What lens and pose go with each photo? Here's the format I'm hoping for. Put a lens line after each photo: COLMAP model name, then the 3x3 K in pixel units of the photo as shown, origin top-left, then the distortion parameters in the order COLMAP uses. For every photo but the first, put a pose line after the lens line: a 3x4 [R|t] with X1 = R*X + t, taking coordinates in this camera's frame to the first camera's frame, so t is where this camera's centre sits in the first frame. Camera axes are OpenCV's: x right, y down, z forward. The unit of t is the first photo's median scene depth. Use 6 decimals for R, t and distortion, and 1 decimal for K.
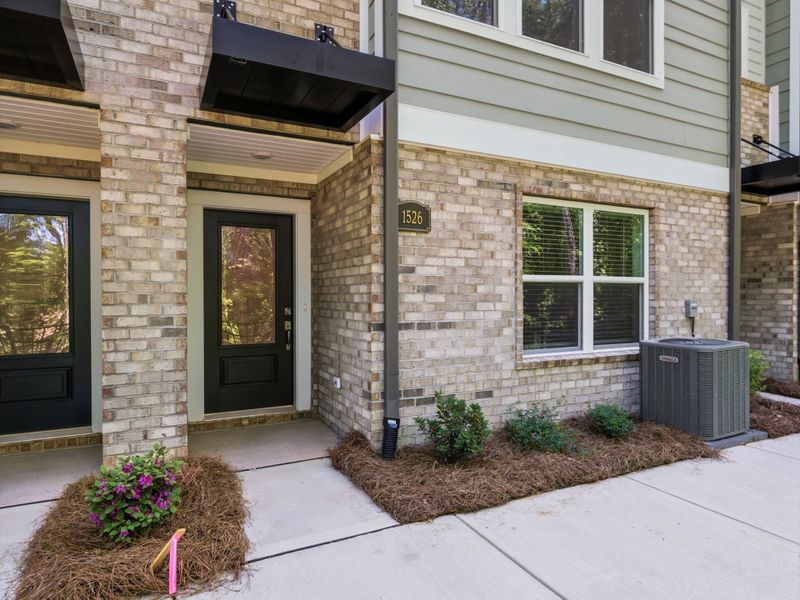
lens RADIAL K [[484.7, 0, 399.9], [0, 484.7, 297.9], [0, 0, 1]] dist [-0.002277, -0.001696]
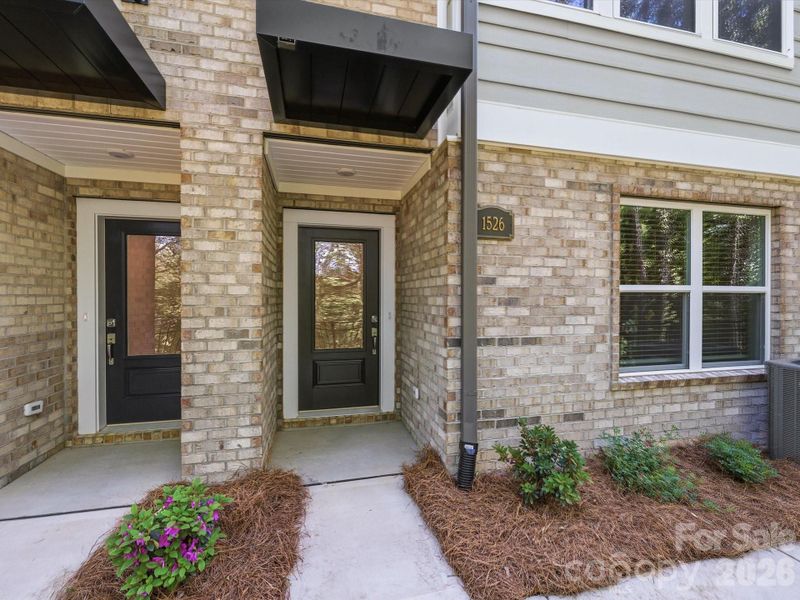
lens RADIAL K [[364.6, 0, 400.7], [0, 364.6, 299.8], [0, 0, 1]] dist [-0.003175, -0.000217]
pose [[0.975072, 0.005114, -0.221830, 0.008381], [-0.004705, 0.999986, 0.002369, -0.022154], [0.221839, -0.001266, 0.975083, 0.281266]]
